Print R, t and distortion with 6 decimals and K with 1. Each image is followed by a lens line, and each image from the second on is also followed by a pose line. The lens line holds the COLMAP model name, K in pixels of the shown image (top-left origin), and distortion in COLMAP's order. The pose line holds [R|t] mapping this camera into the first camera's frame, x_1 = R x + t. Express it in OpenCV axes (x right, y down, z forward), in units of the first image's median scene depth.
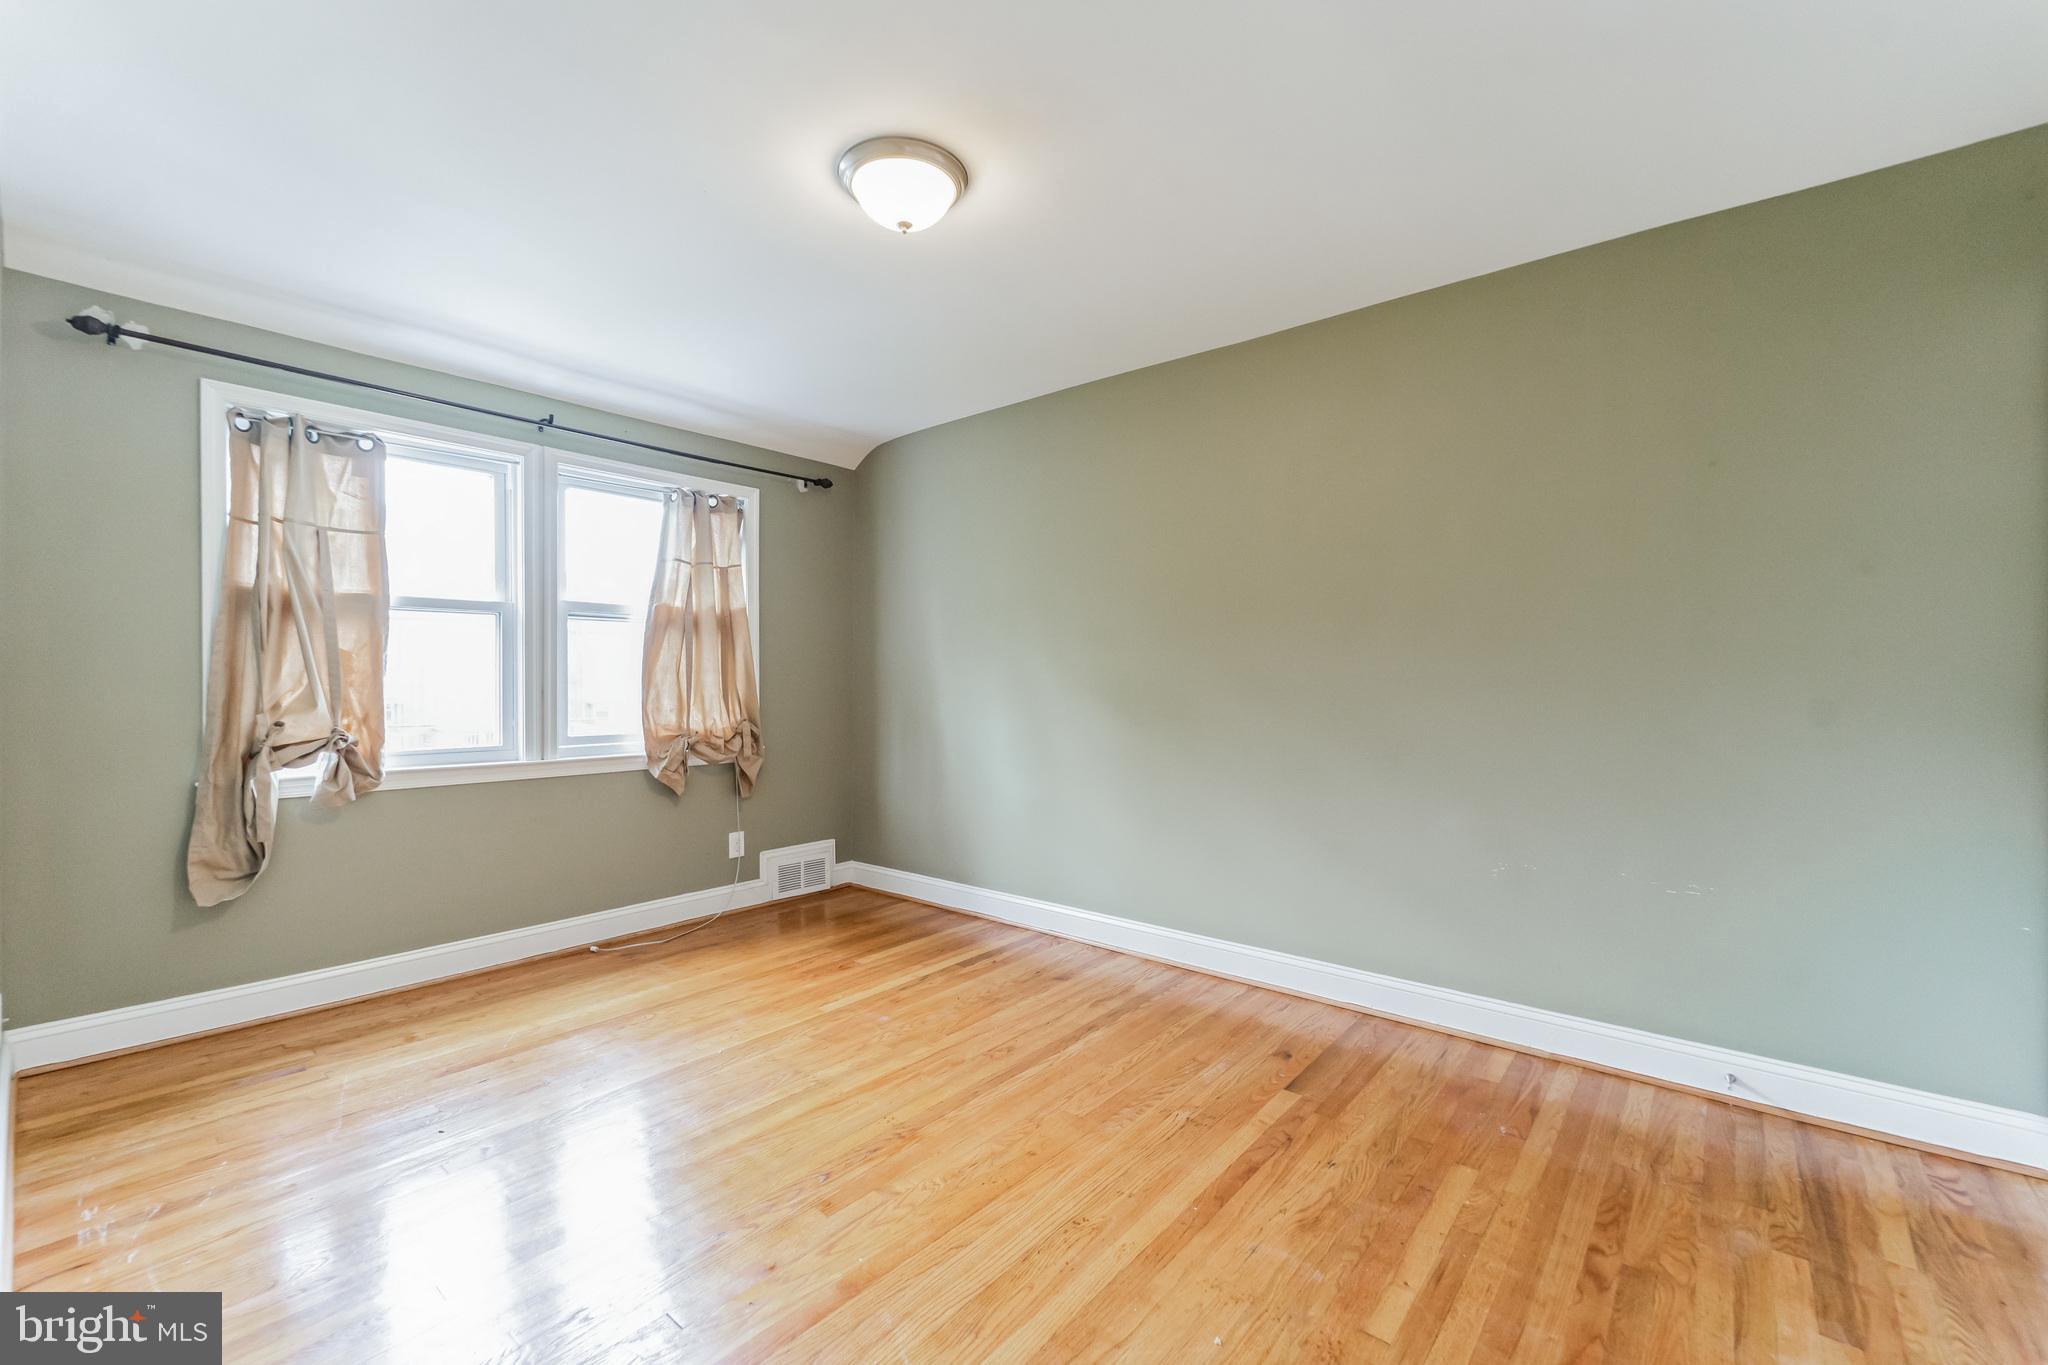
lens RADIAL K [[839.7, 0, 1033.8], [0, 839.7, 685.7], [0, 0, 1]] dist [0.001874, 0.000066]
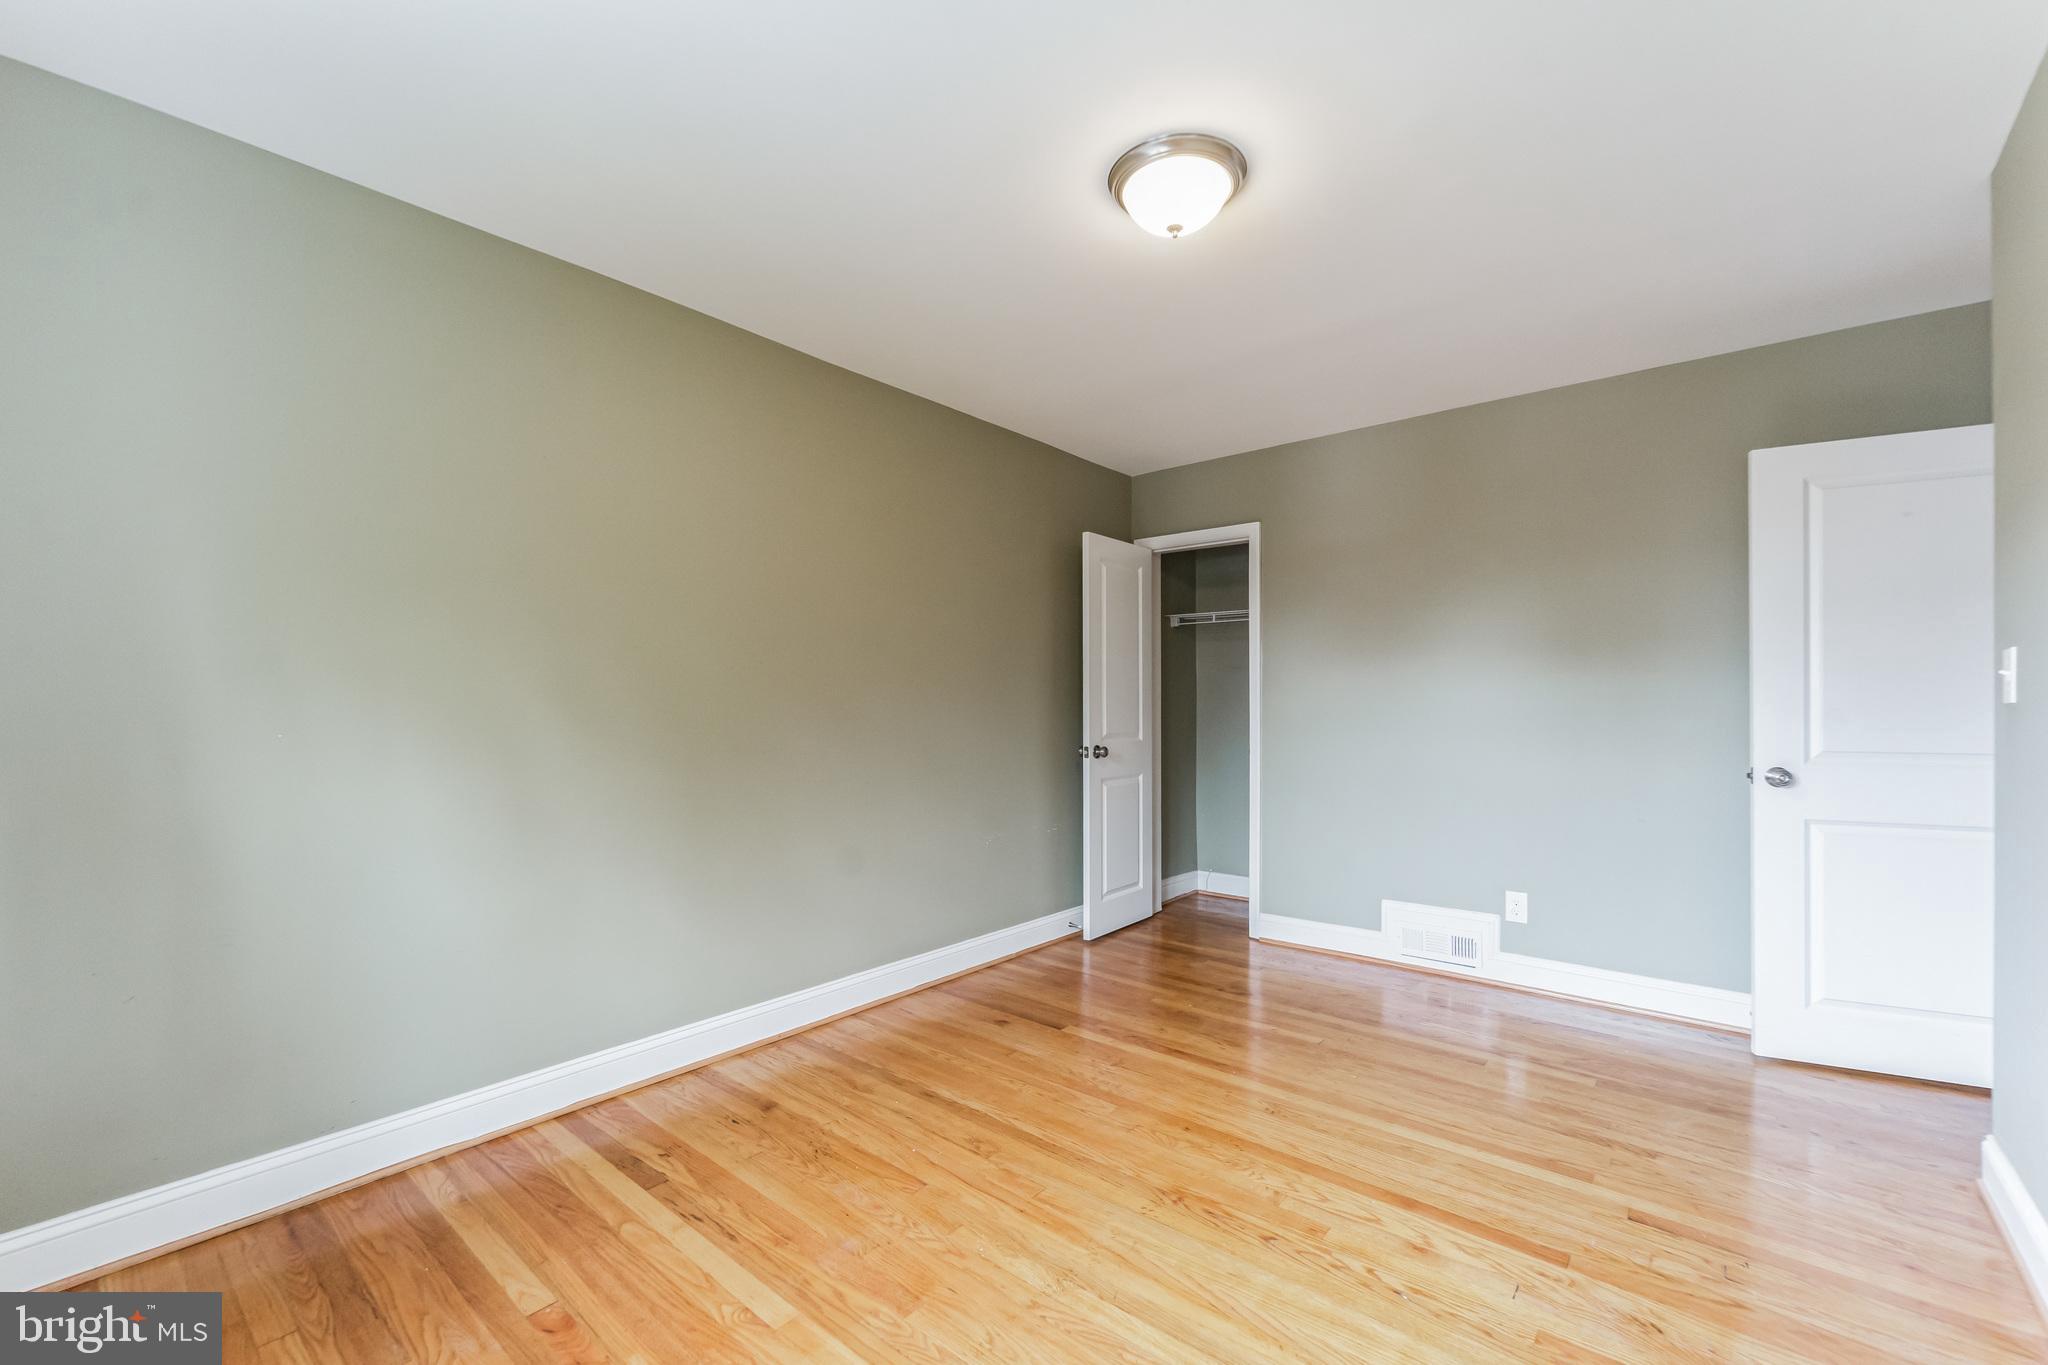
lens RADIAL K [[839.7, 0, 1028.5], [0, 839.7, 688.8], [0, 0, 1]] dist [0.001874, 0.000066]
pose [[0.009037, 0.017900, 0.999799, -0.730723], [0.004795, 0.999827, -0.017944, -0.011040], [-0.999948, 0.004956, 0.008949, 0.764314]]
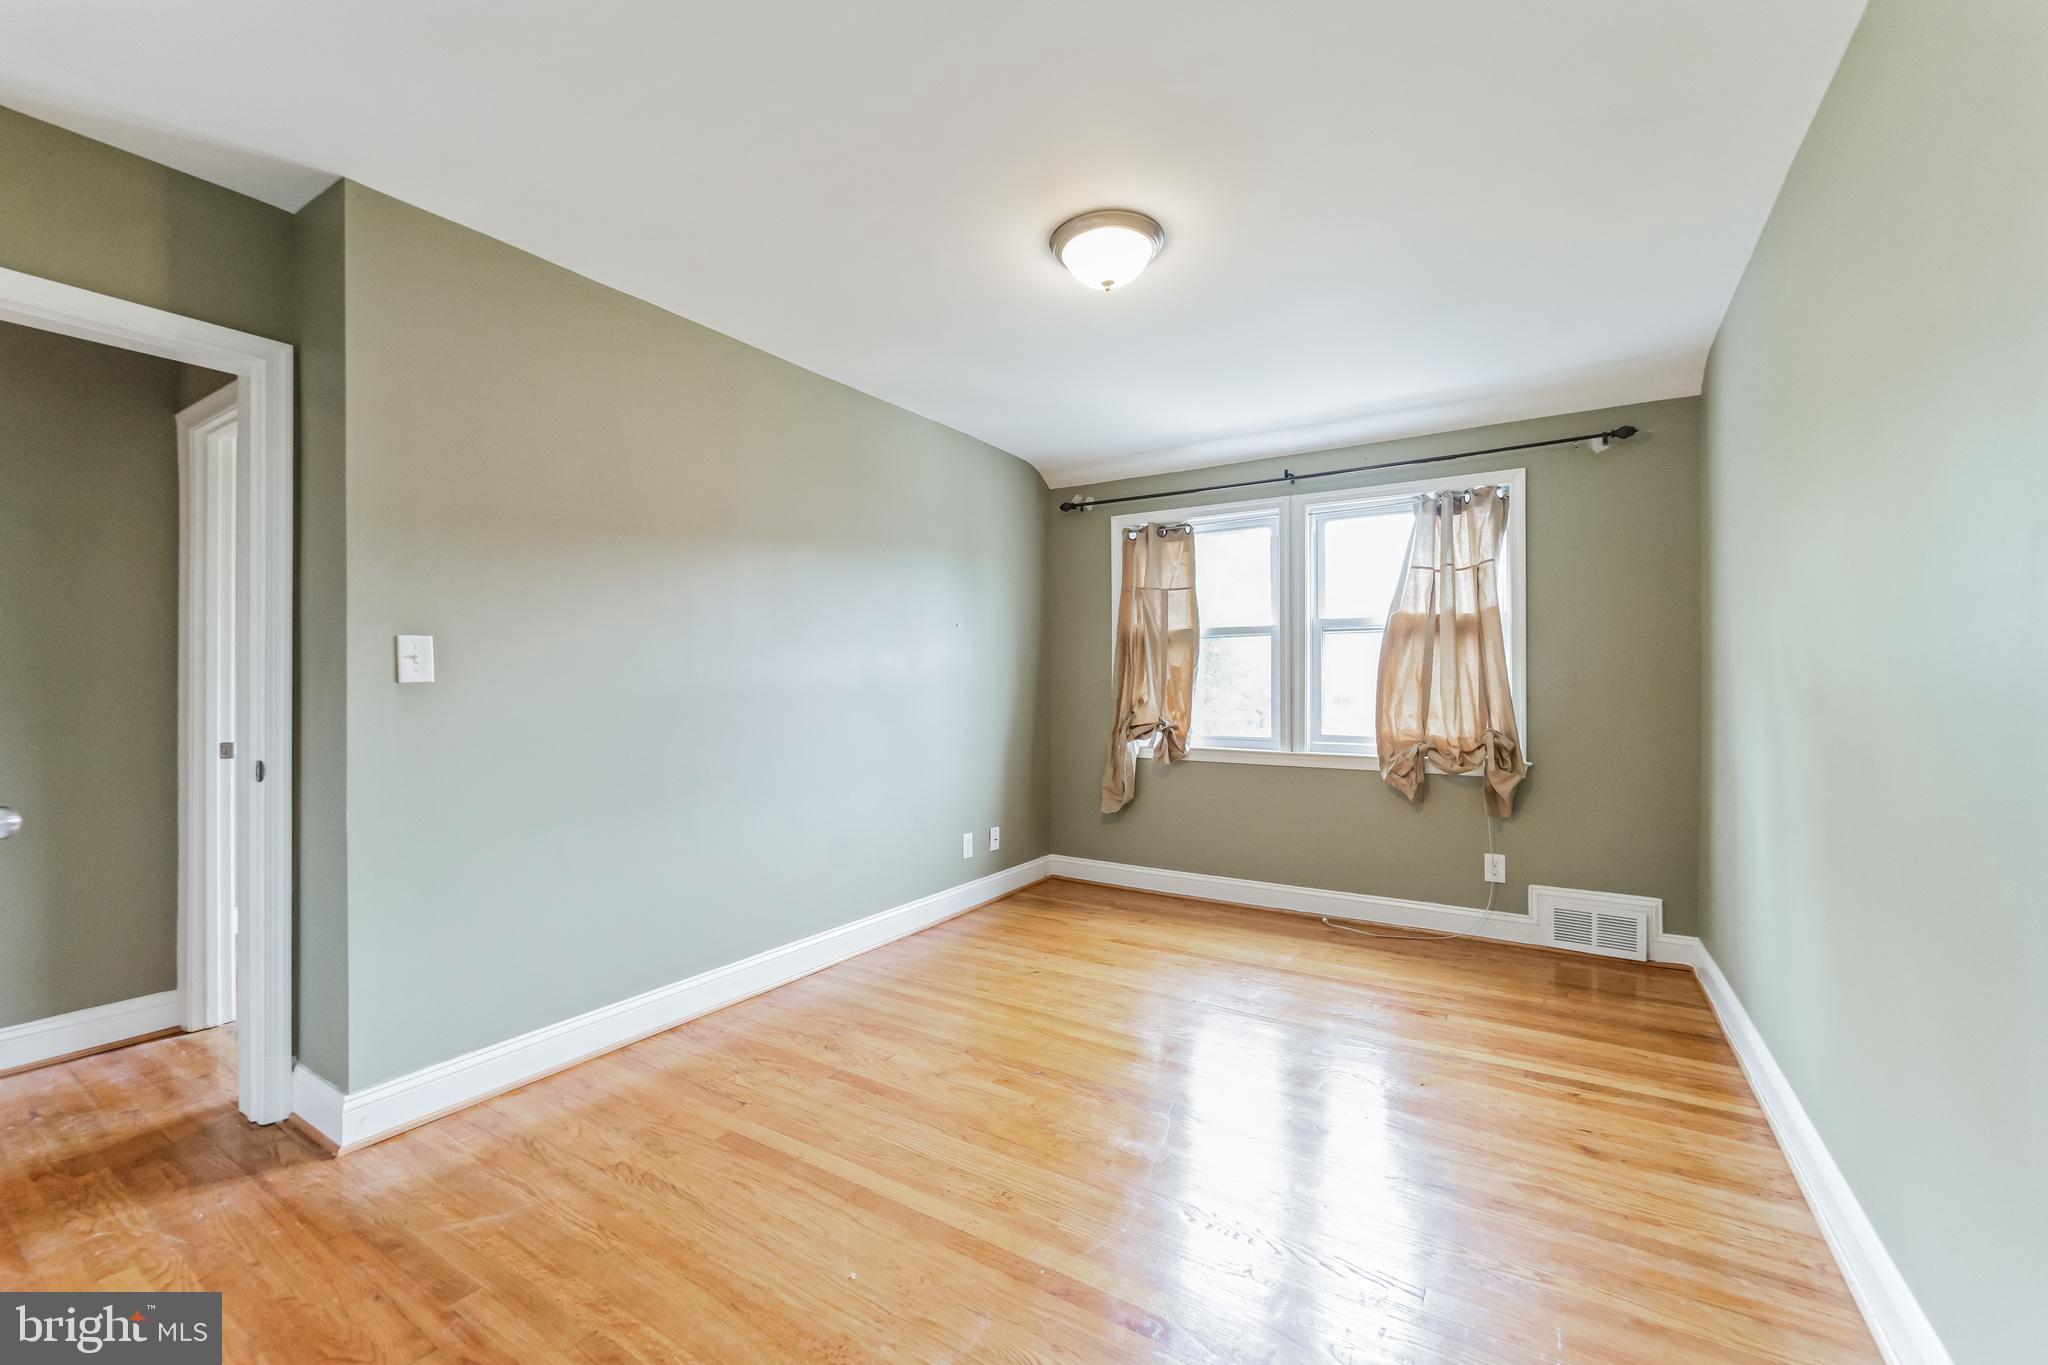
lens RADIAL K [[839.7, 0, 1027.3], [0, 839.7, 691.7], [0, 0, 1]] dist [0.001874, 0.000066]
pose [[0.125270, 0.007977, -0.992091, 0.619226], [-0.005712, 0.999957, 0.007319, -0.006405], [0.992106, 0.004750, 0.125310, 0.494773]]
